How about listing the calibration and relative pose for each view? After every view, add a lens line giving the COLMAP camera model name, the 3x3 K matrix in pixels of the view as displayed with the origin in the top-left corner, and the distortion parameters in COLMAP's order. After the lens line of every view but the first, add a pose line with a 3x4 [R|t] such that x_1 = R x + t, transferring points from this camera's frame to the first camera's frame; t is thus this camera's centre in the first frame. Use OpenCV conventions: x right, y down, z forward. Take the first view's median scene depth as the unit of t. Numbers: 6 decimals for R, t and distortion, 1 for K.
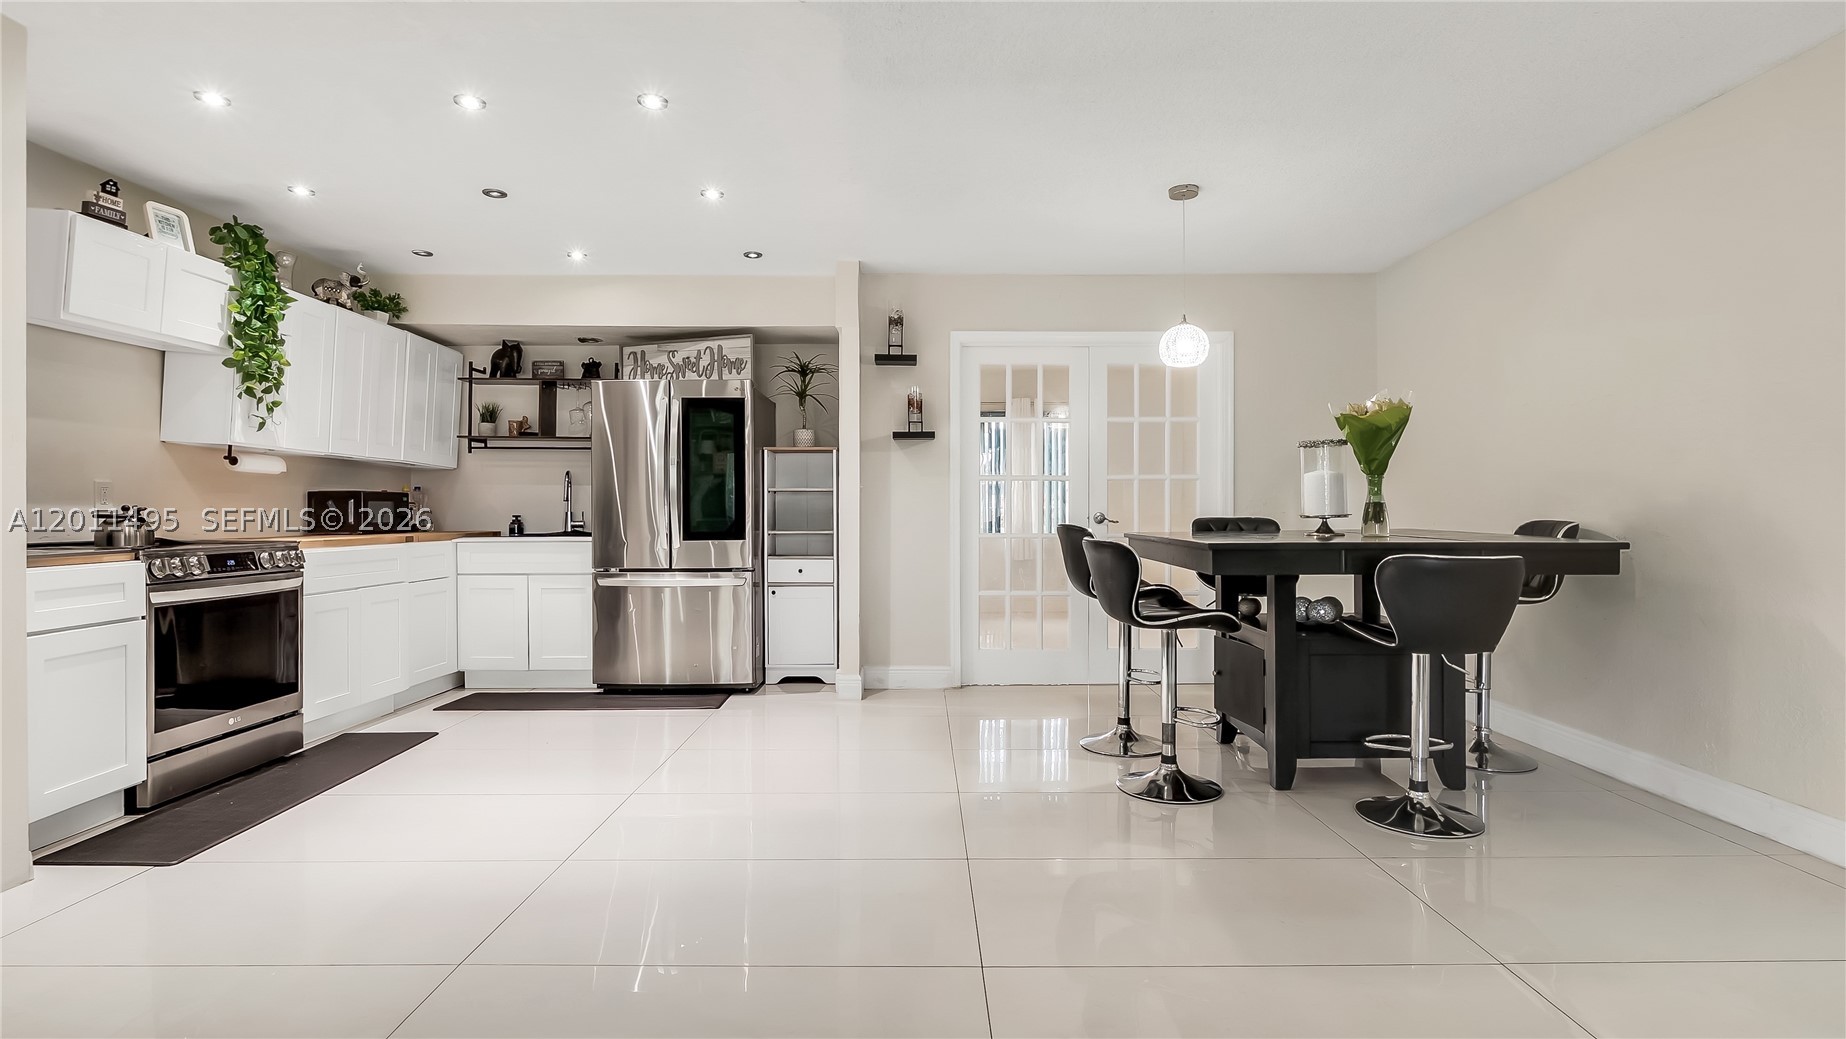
lens RADIAL K [[871.9, 0, 914.6], [0, 871.9, 515.6], [0, 0, 1]] dist [-0.001868, -0.000224]
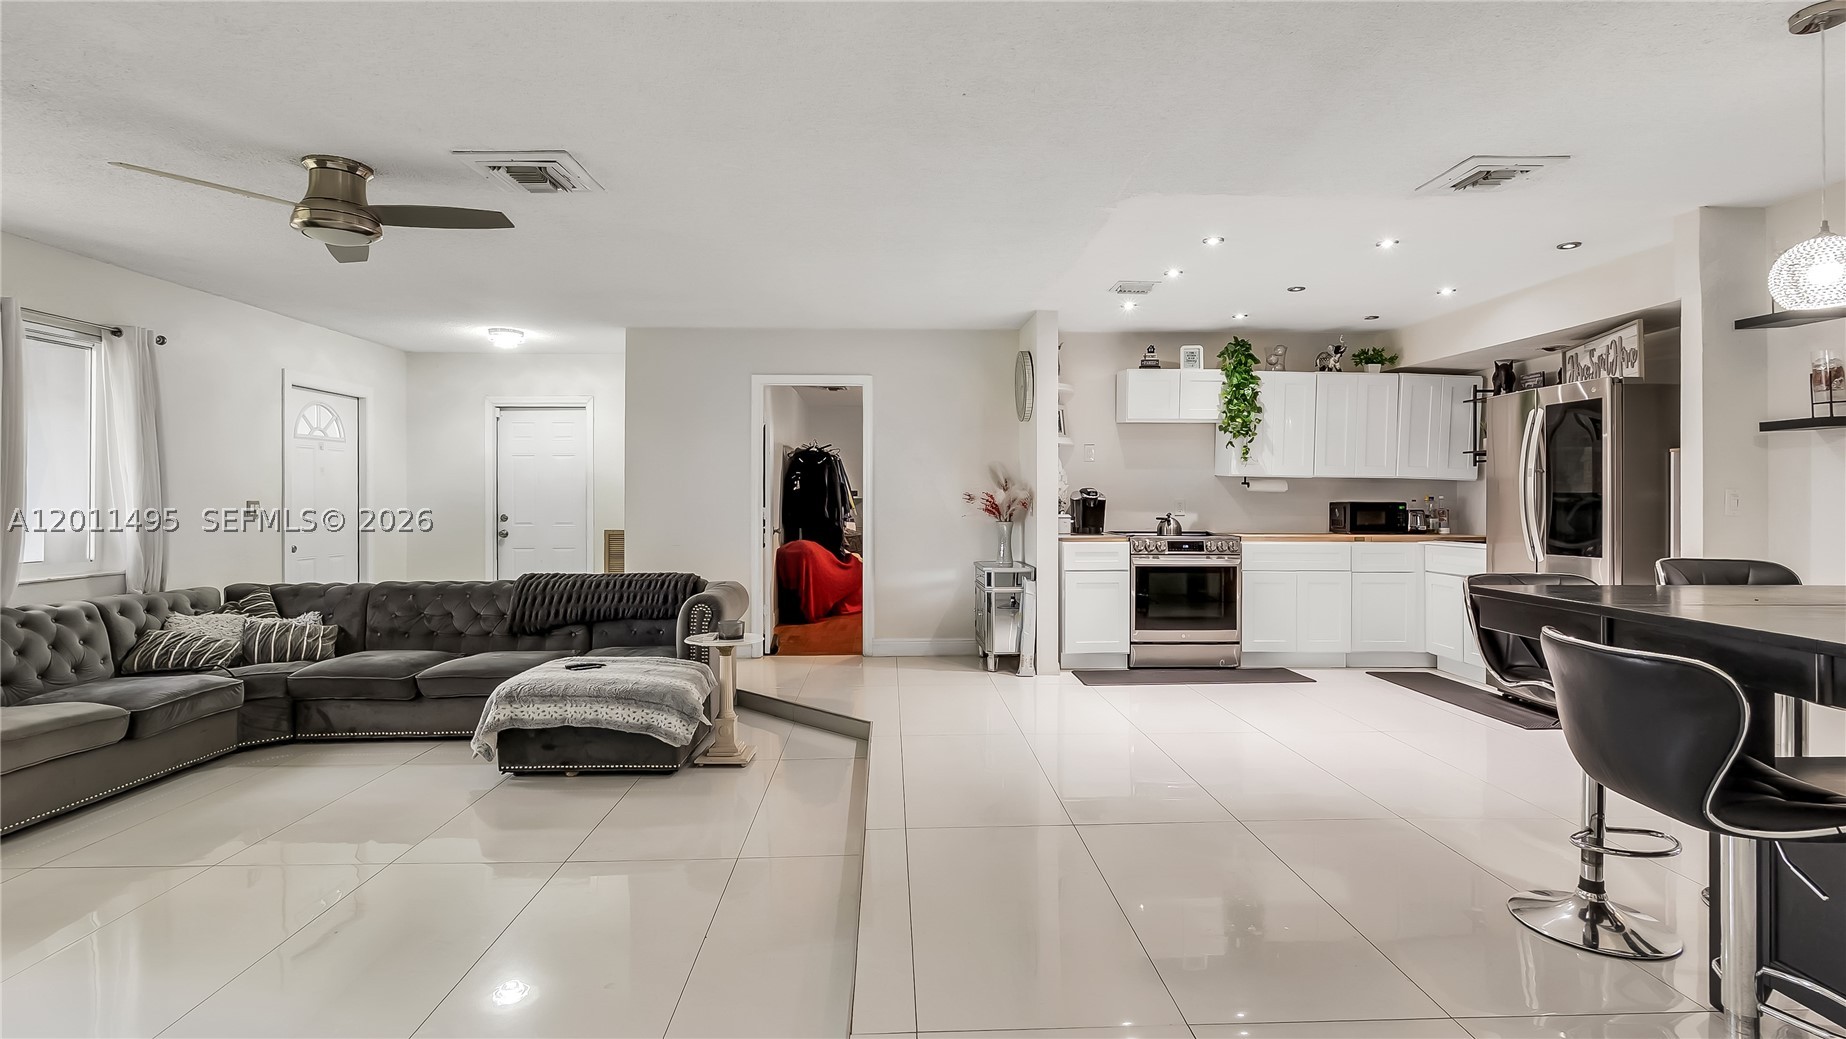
lens RADIAL K [[876.6, 0, 921.6], [0, 876.6, 503.1], [0, 0, 1]] dist [-0.004049, -0.000321]
pose [[0.042157, 0.004972, -0.999099, 0.652764], [-0.009798, 0.999942, 0.004562, -0.024778], [0.999063, 0.009597, 0.042204, 0.265449]]
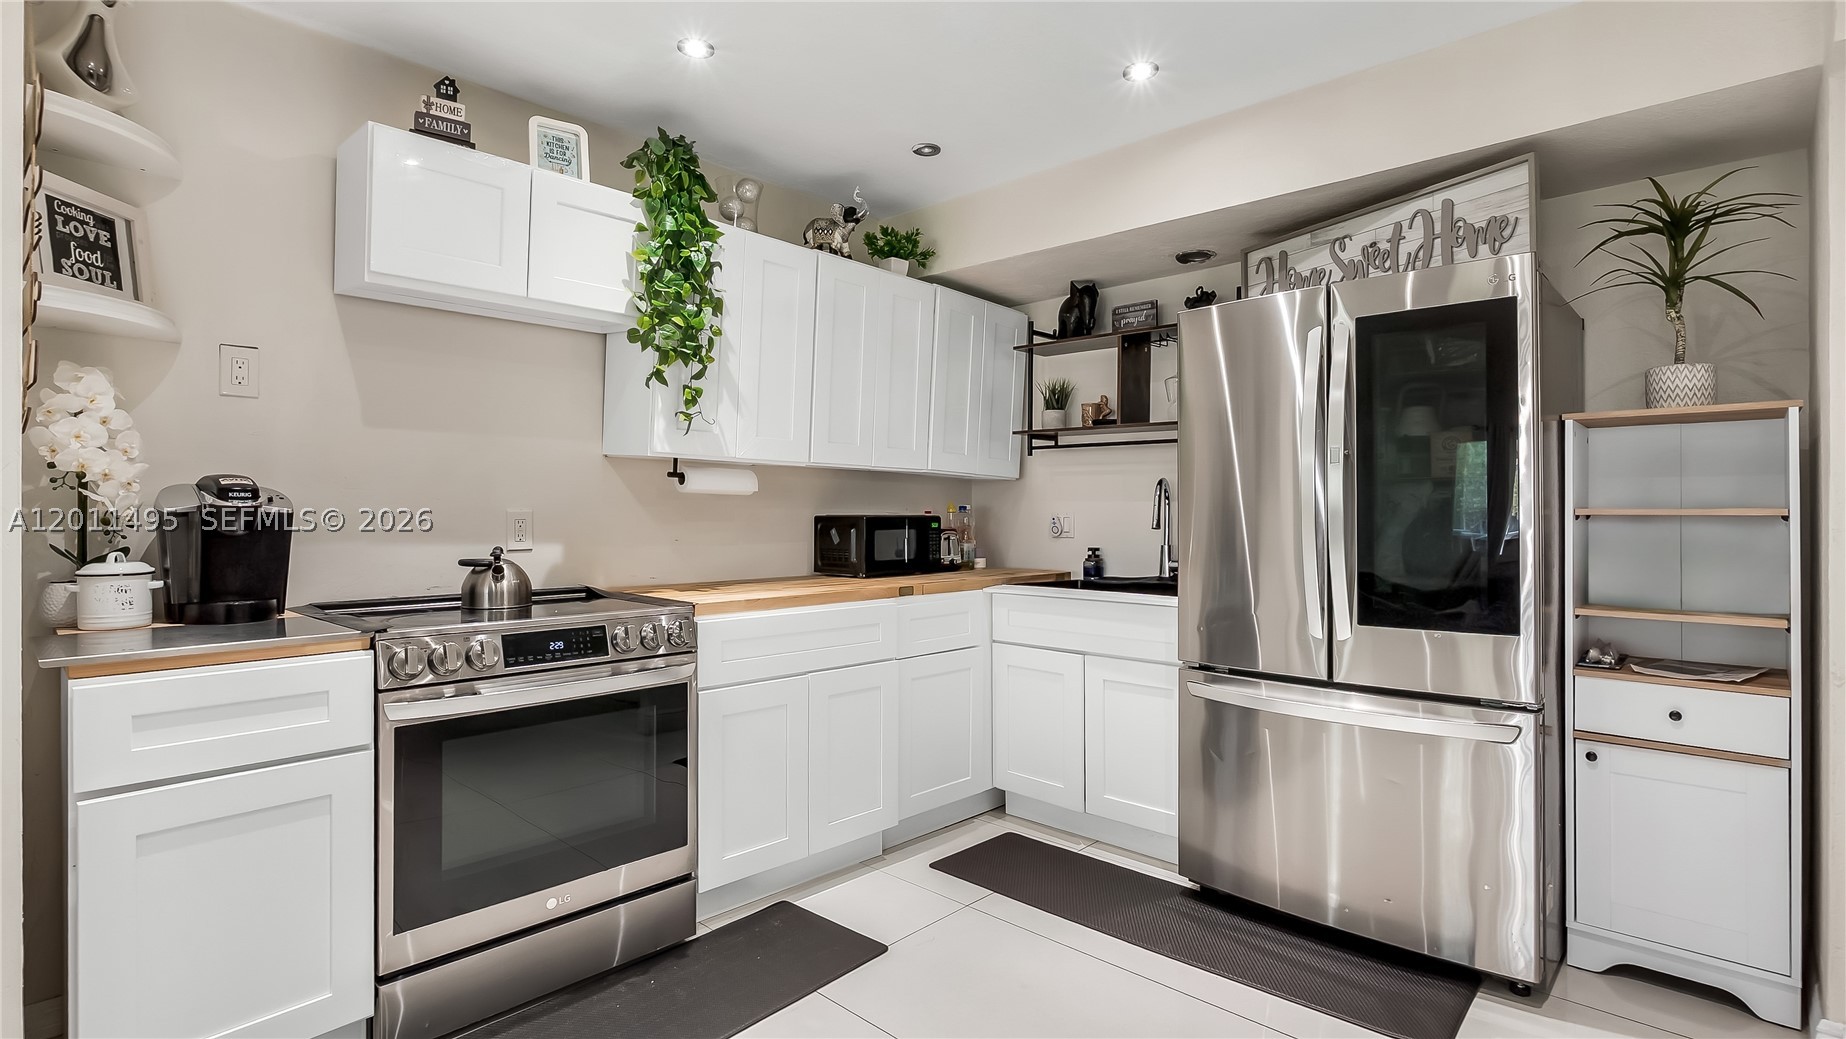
lens RADIAL K [[876.6, 0, 921.6], [0, 876.6, 503.1], [0, 0, 1]] dist [-0.004049, -0.000321]
pose [[0.731266, -0.003572, -0.682083, -0.115301], [-0.007576, 0.999882, -0.013358, -0.027655], [0.682050, 0.014936, 0.731153, 0.489056]]
